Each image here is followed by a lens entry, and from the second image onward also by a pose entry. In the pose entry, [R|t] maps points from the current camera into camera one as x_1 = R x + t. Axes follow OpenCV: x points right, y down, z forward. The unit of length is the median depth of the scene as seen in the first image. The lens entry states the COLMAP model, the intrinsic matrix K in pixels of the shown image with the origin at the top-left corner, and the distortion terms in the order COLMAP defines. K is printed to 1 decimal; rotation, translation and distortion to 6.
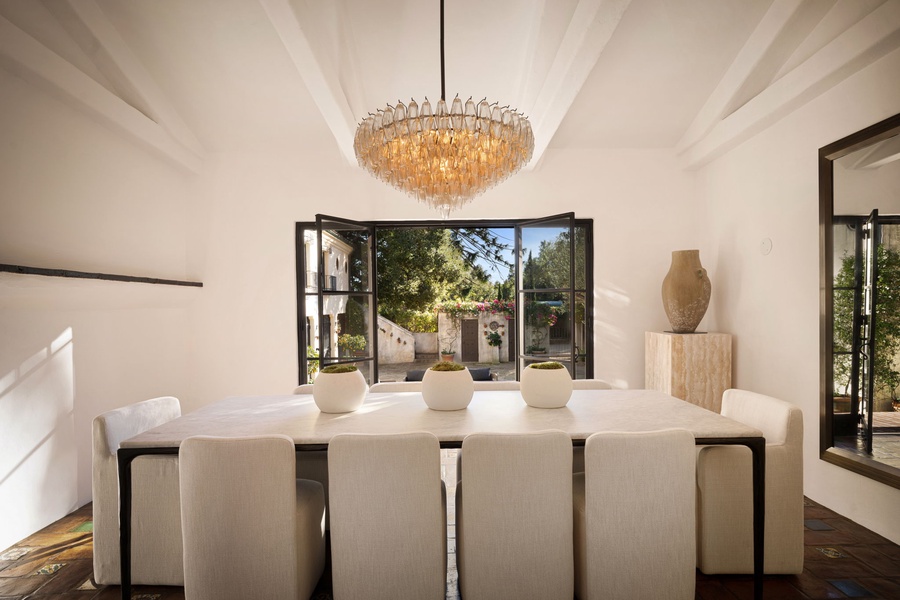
lens RADIAL K [[542.5, 0, 450.0], [0, 542.5, 300.0], [0, 0, 1]] dist [-0.000617, -0.000018]
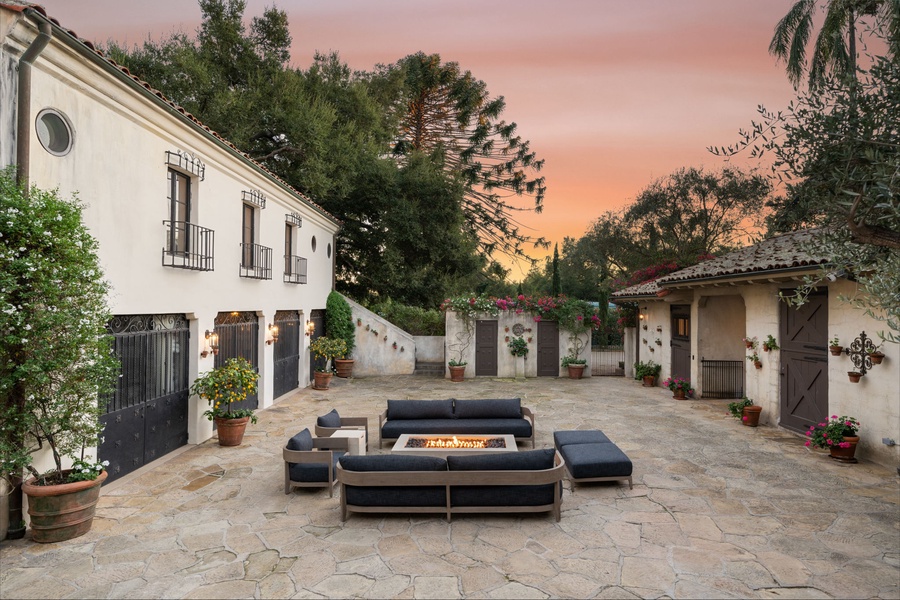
lens RADIAL K [[490.4, 0, 459.9], [0, 490.4, 300.6], [0, 0, 1]] dist [-0.001433, 0.000202]
pose [[0.999736, 0.018674, -0.013372, 0.007502], [-0.018701, 0.999823, -0.001851, 0.009165], [0.013335, 0.002100, 0.999909, 0.298875]]
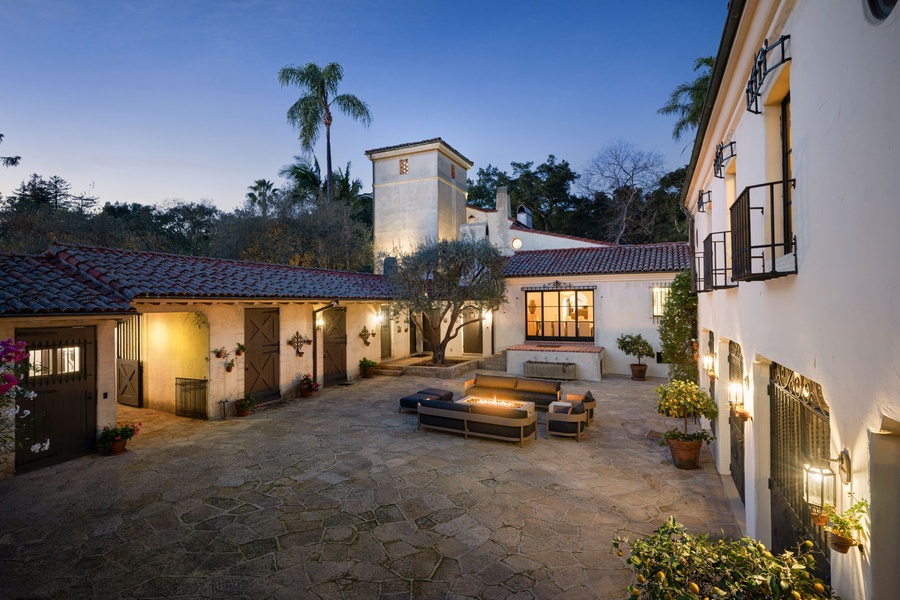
lens RADIAL K [[384.6, 0, 448.8], [0, 384.6, 304.0], [0, 0, 1]] dist [-0.000834, 0.000042]
pose [[-0.885267, 0.021323, 0.464593, -0.134594], [0.014974, 0.999737, -0.017353, 0.000609], [-0.464841, -0.008405, -0.885354, 0.947587]]
